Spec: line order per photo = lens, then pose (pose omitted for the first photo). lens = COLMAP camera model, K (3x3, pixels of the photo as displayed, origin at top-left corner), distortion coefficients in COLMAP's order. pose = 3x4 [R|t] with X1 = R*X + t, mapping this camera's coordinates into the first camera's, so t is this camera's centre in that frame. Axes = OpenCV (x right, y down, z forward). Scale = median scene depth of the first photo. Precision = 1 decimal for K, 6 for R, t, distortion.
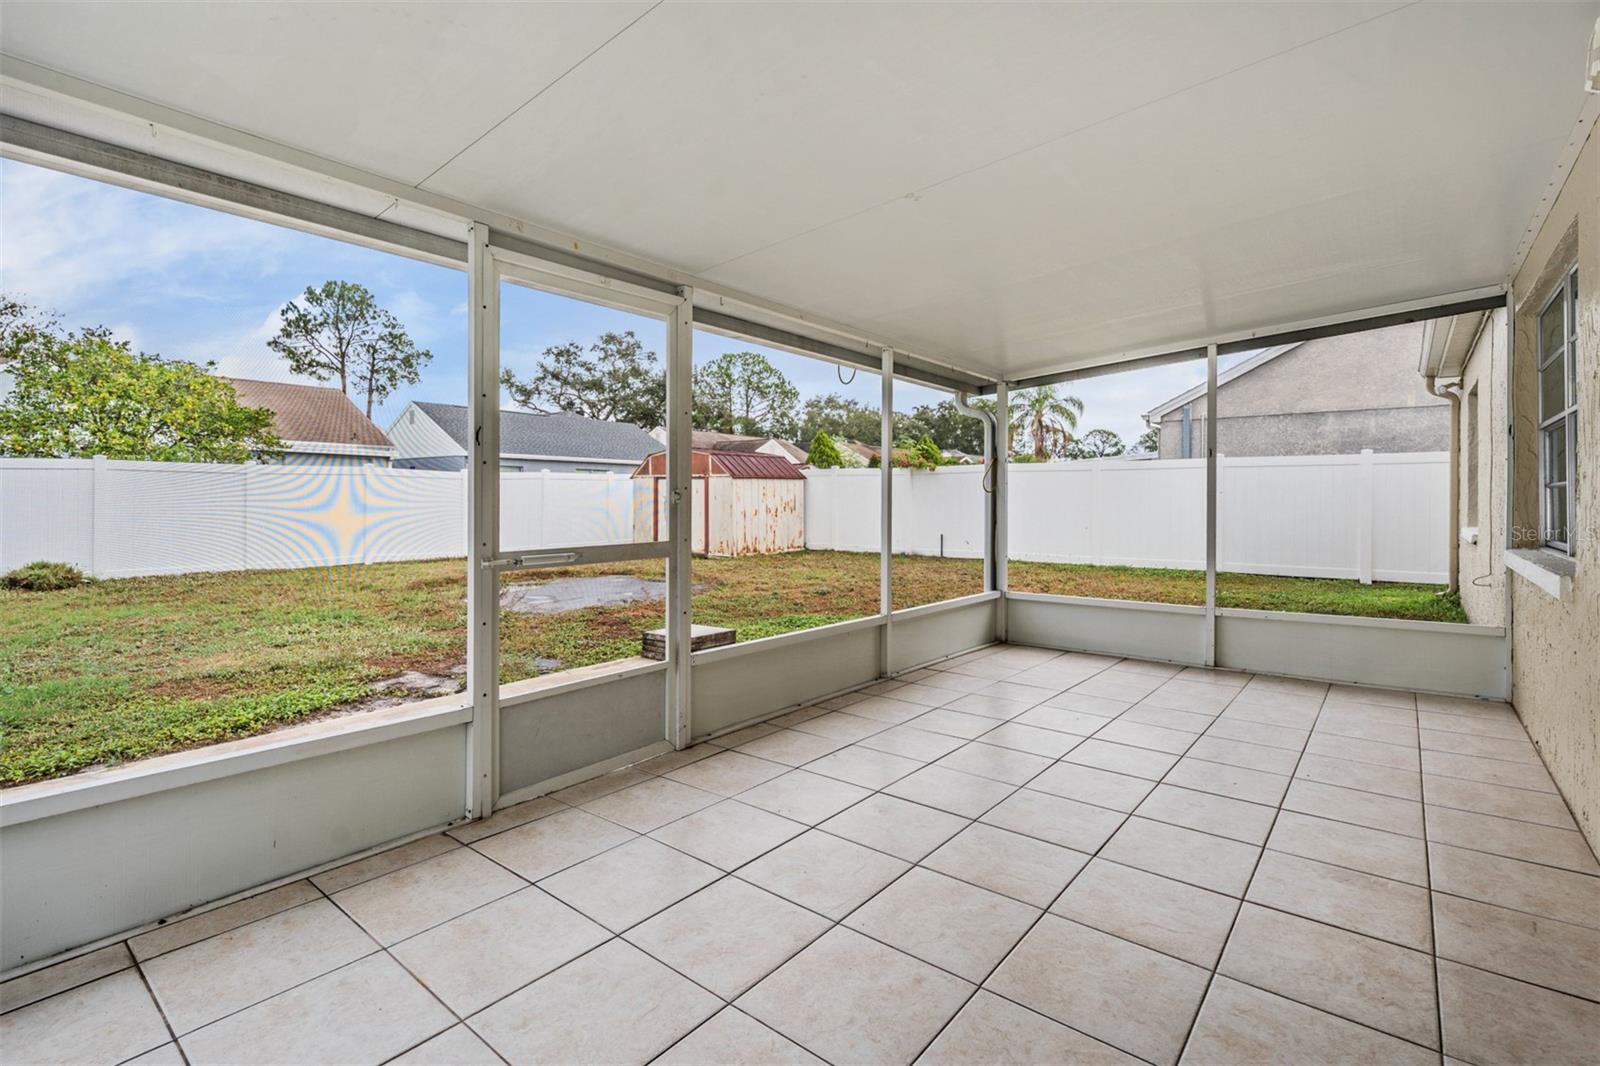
lens RADIAL K [[741.3, 0, 790.9], [0, 741.3, 512.6], [0, 0, 1]] dist [-0.000847, -0.000721]
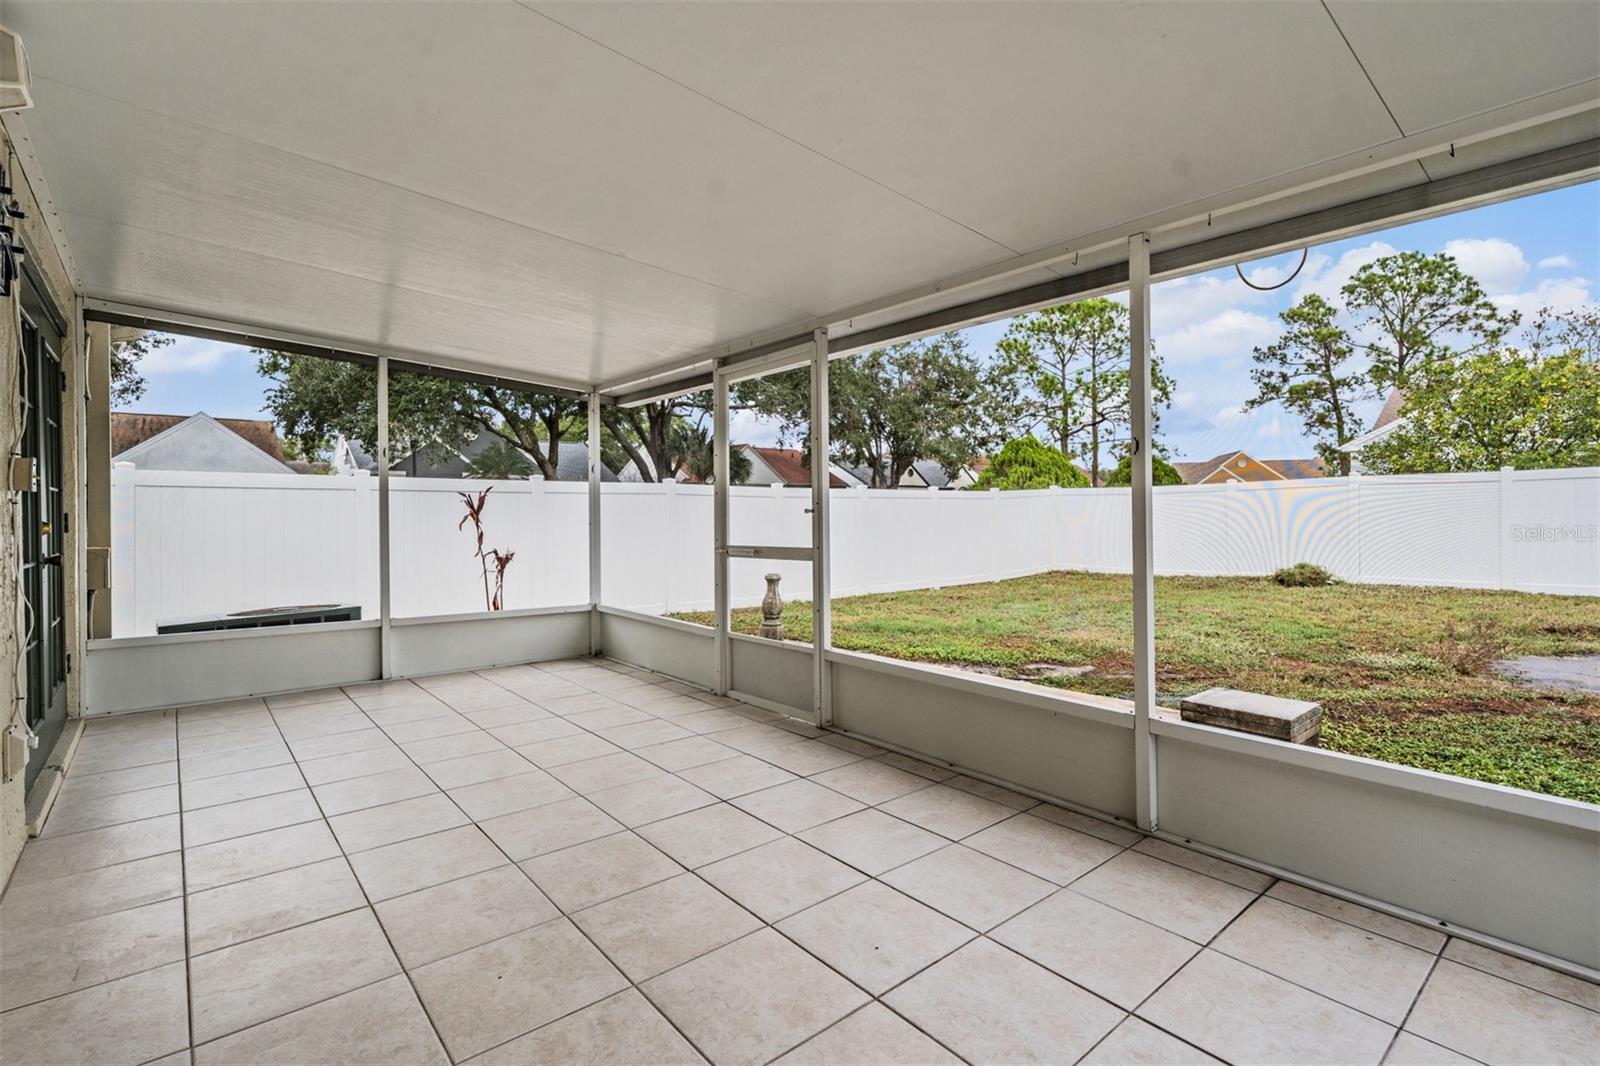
lens RADIAL K [[741.3, 0, 790.9], [0, 741.3, 512.6], [0, 0, 1]] dist [-0.000847, -0.000721]
pose [[-0.182807, -0.003737, -0.983142, 0.926977], [-0.010649, 0.999942, -0.001820, -0.012444], [0.983091, 0.010137, -0.182836, 1.078959]]
